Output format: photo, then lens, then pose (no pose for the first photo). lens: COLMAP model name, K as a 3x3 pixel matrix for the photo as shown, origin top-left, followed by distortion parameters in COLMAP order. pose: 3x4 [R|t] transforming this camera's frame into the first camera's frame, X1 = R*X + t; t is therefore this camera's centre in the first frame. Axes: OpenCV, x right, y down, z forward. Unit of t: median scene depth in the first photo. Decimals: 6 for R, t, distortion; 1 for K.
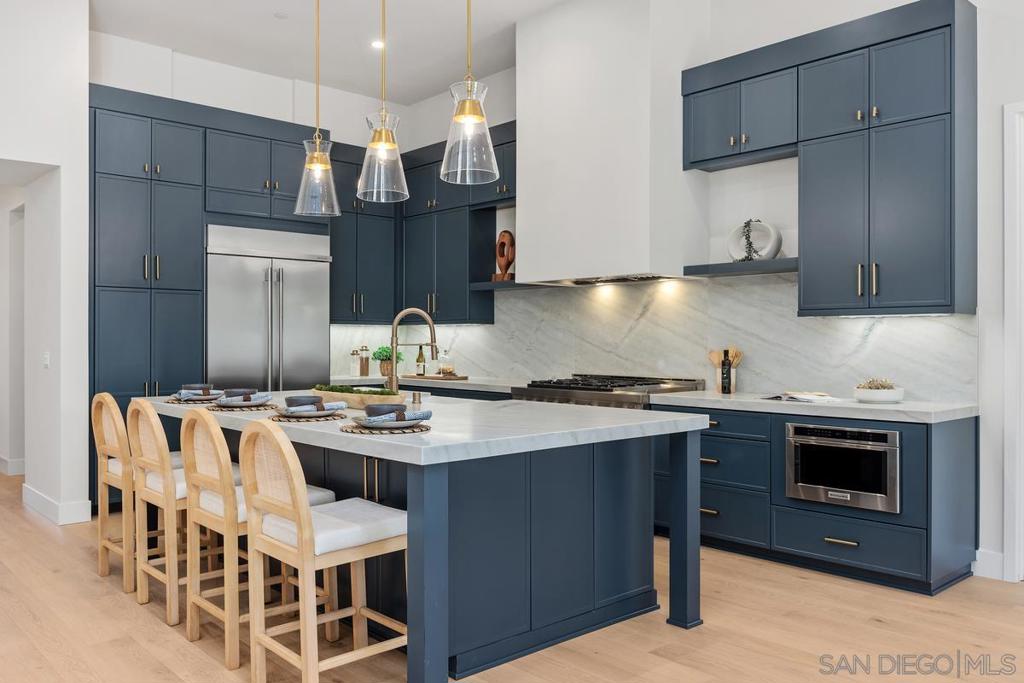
lens RADIAL K [[800.2, 0, 513.0], [0, 800.2, 343.3], [0, 0, 1]] dist [0.002651, 0.002036]
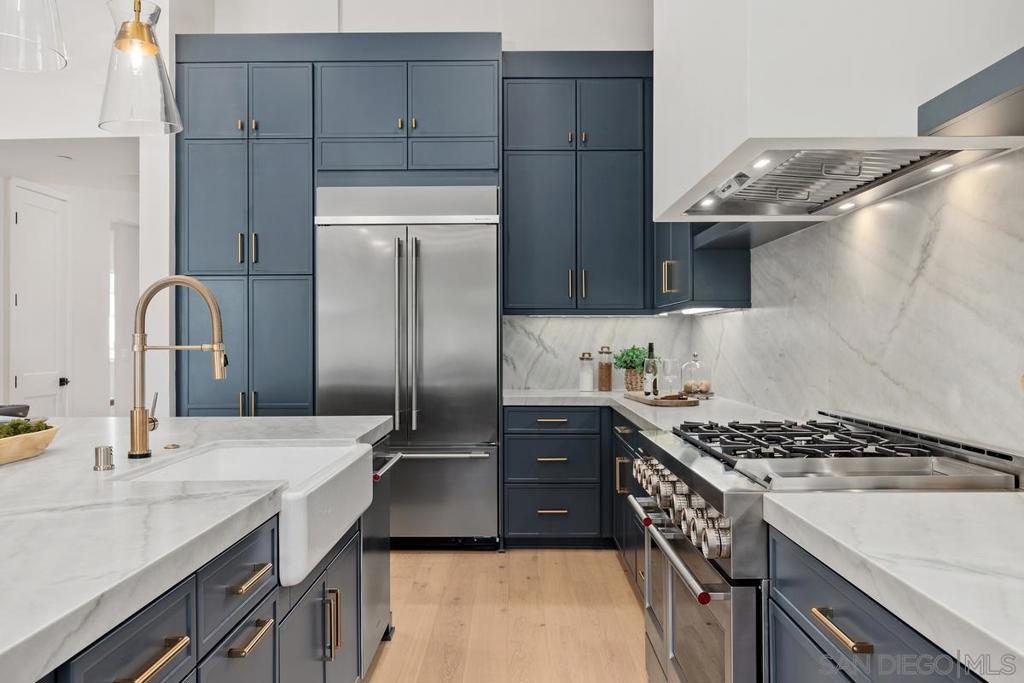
lens RADIAL K [[800.2, 0, 511.8], [0, 800.2, 339.8], [0, 0, 1]] dist [0.002651, 0.002036]
pose [[0.736290, -0.003721, -0.676655, 0.272154], [0.002591, 0.999993, -0.002679, -0.001088], [0.676661, 0.000219, 0.736295, 0.569399]]
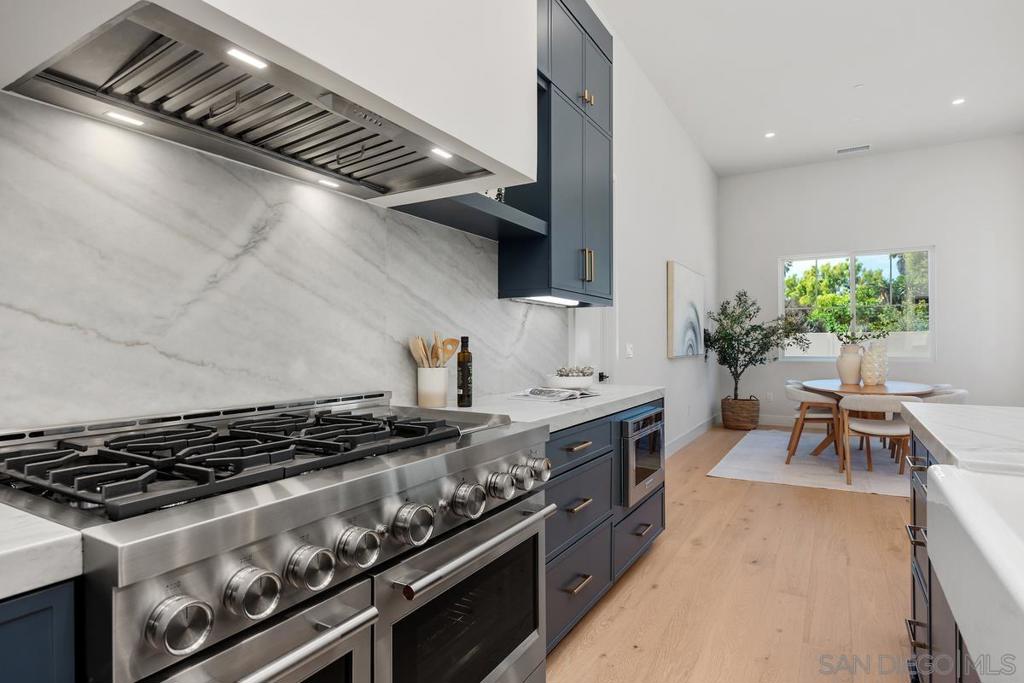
lens RADIAL K [[573.4, 0, 510.6], [0, 573.4, 343.8], [0, 0, 1]] dist [0.007631, 0.000782]
pose [[-0.309931, -0.001560, 0.950758, -0.144710], [0.001191, 0.999997, 0.002030, 0.010929], [-0.950758, 0.001762, -0.309929, 0.945534]]
